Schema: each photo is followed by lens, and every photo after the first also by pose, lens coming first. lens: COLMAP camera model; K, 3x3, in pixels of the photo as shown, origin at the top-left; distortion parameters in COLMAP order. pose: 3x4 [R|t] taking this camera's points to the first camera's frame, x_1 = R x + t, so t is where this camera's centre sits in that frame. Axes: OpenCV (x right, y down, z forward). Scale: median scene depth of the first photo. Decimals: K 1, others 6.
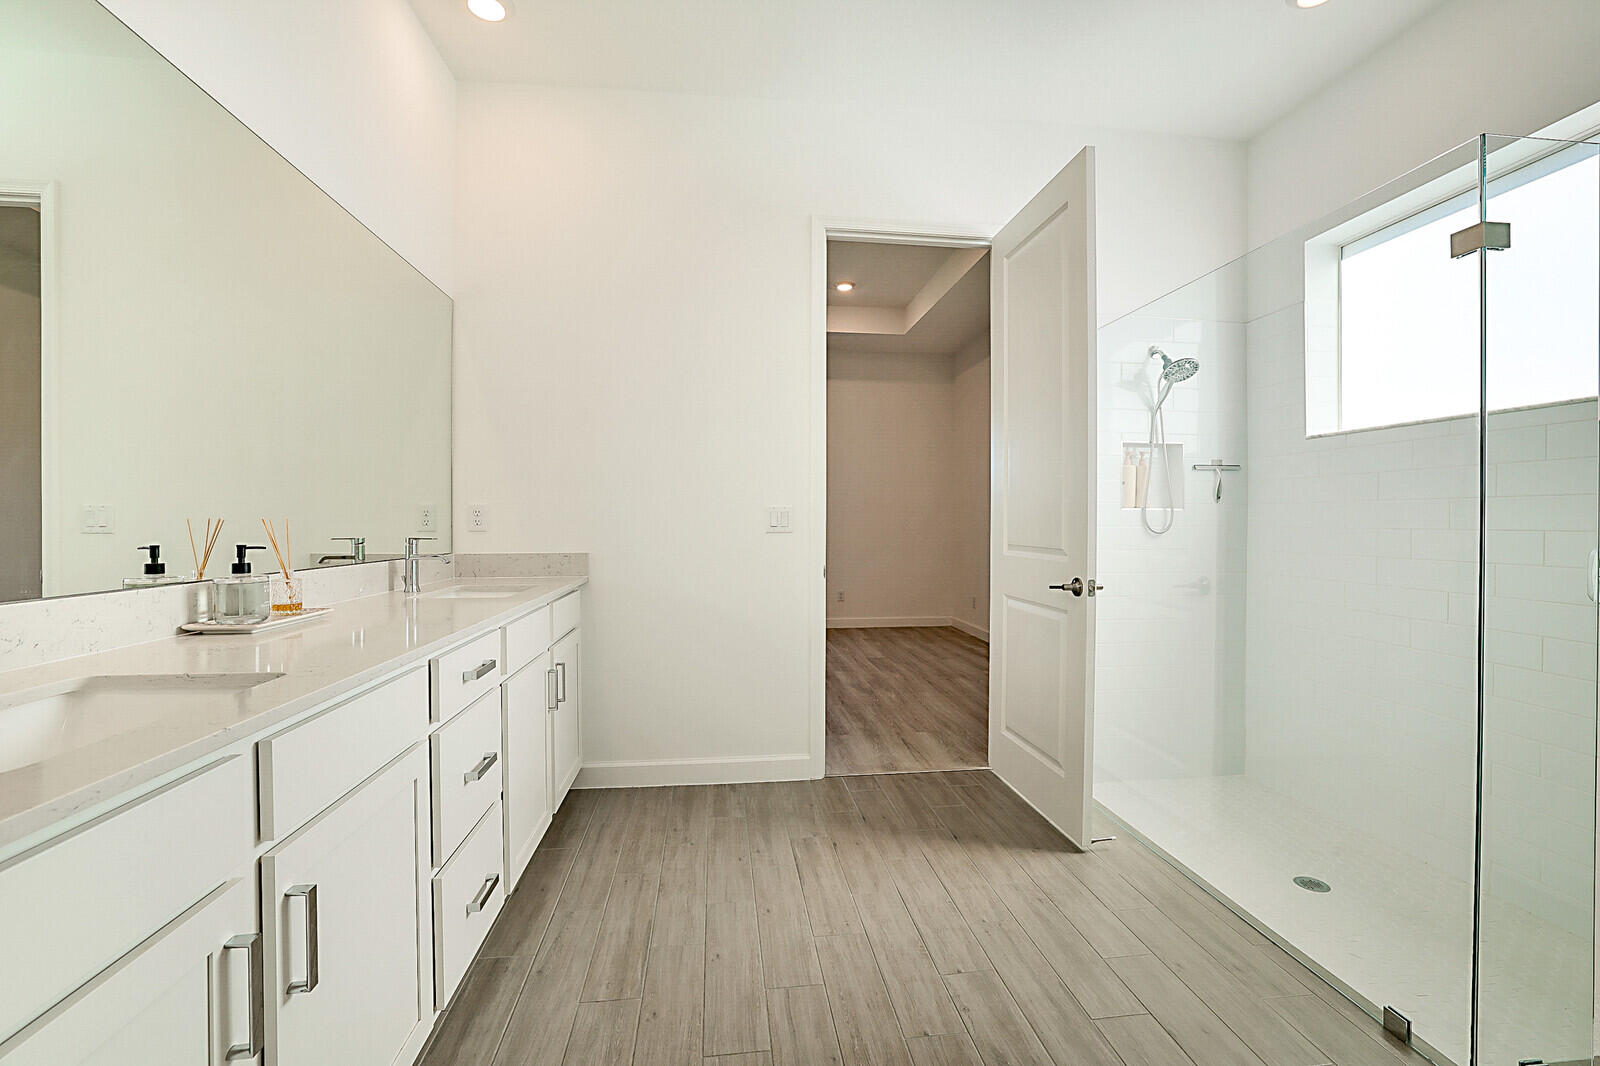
lens RADIAL K [[696.4, 0, 809.5], [0, 696.4, 523.3], [0, 0, 1]] dist [-0.042821, 0.014053]
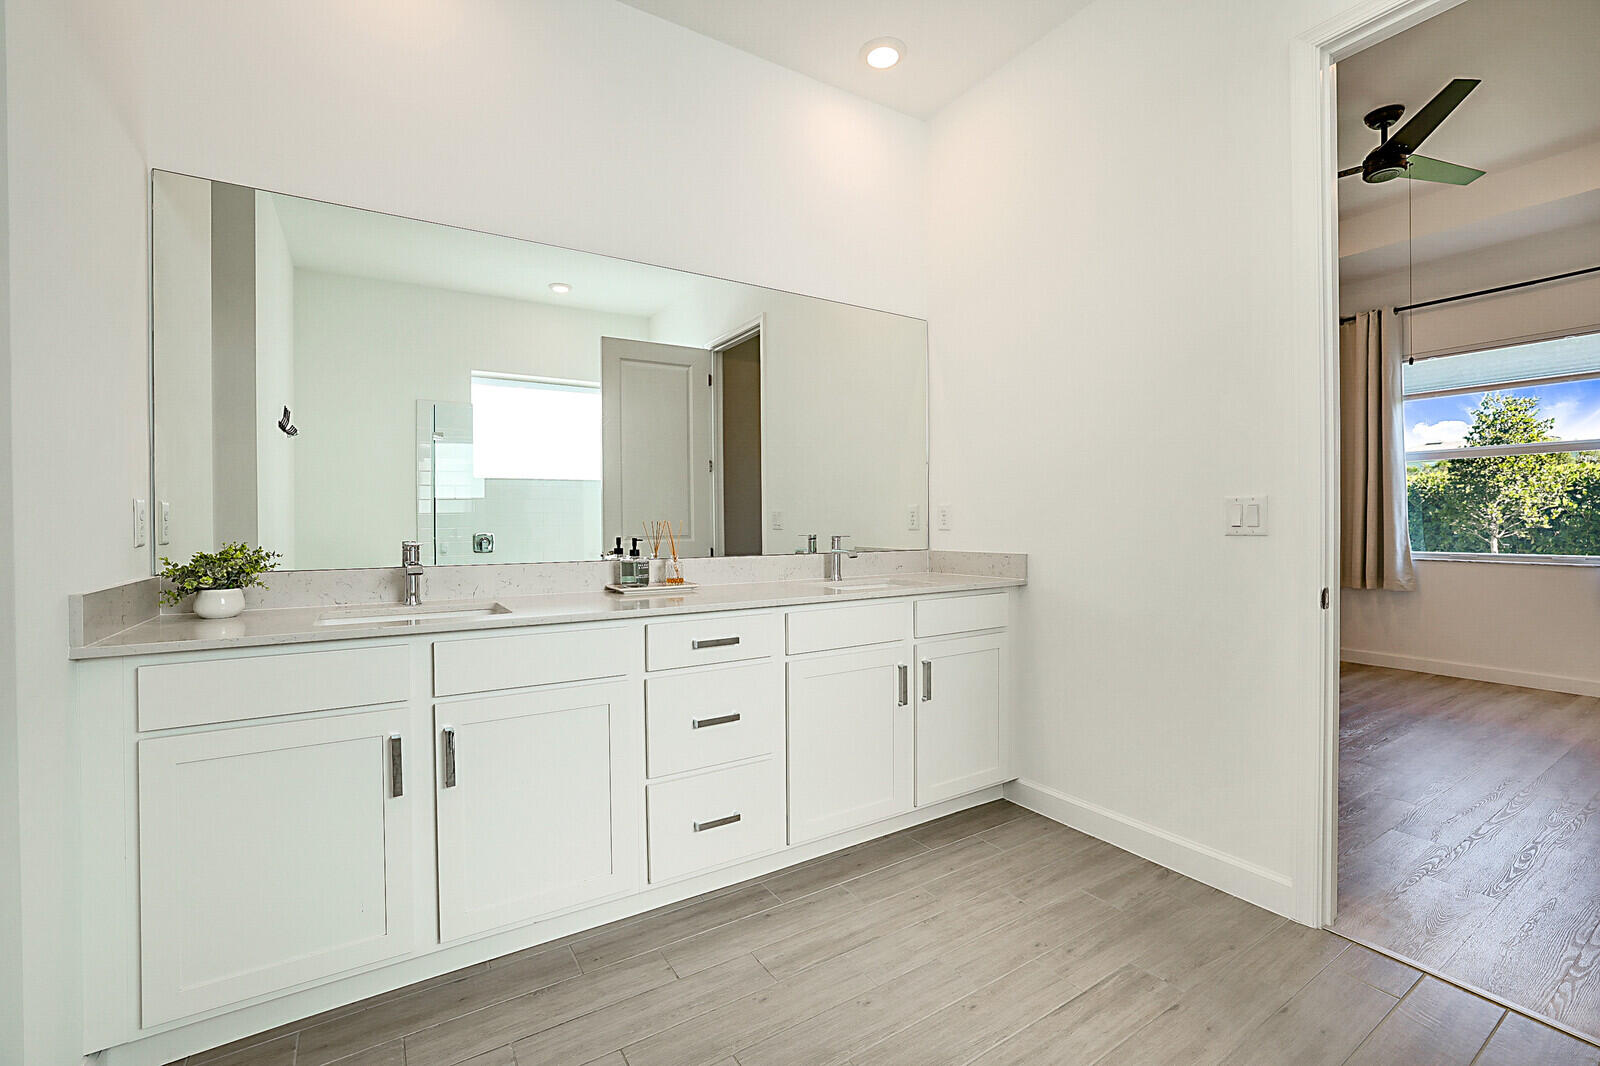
lens RADIAL K [[698.6, 0, 803.0], [0, 698.6, 525.8], [0, 0, 1]] dist [-0.051919, 0.015835]
pose [[0.415406, 0.003117, -0.909631, 0.448924], [0.004973, 0.999971, 0.005698, -0.002402], [0.909623, -0.006890, 0.415378, 0.383223]]
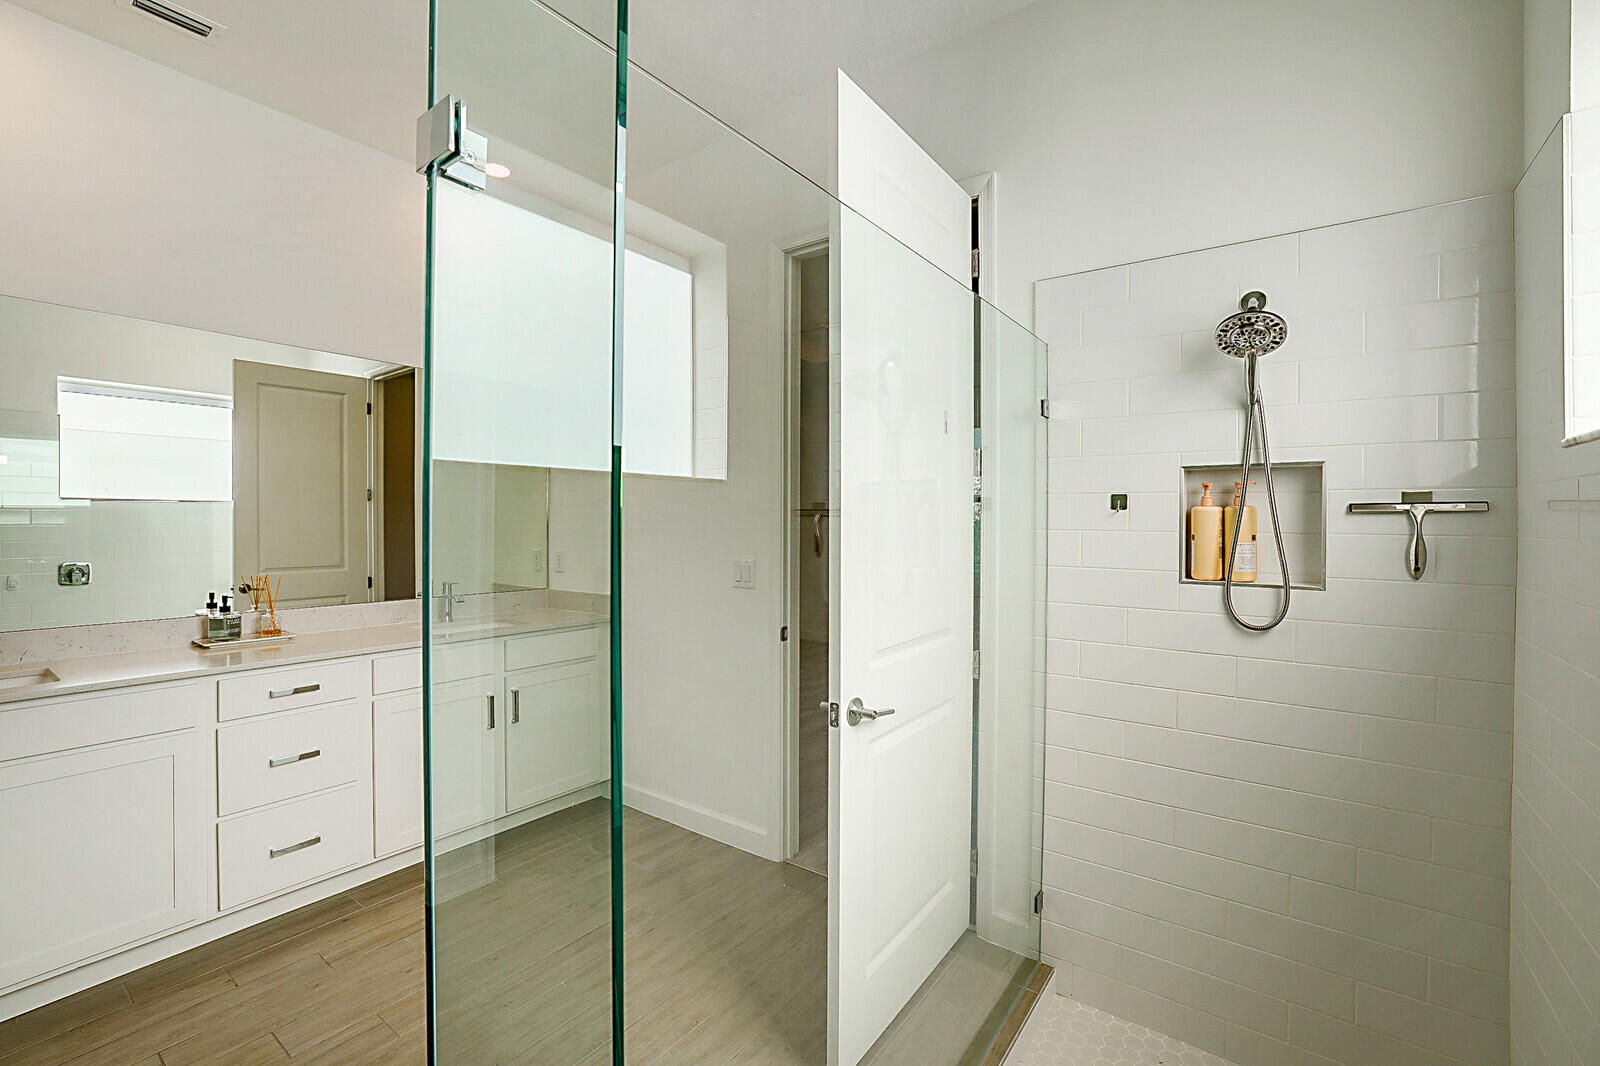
lens RADIAL K [[696.4, 0, 809.5], [0, 696.4, 523.3], [0, 0, 1]] dist [-0.042821, 0.014053]
pose [[0.718209, 0.002057, -0.695824, 0.792506], [-0.003708, 0.999993, -0.000872, -0.086513], [0.695818, 0.003207, 0.718211, 0.445620]]
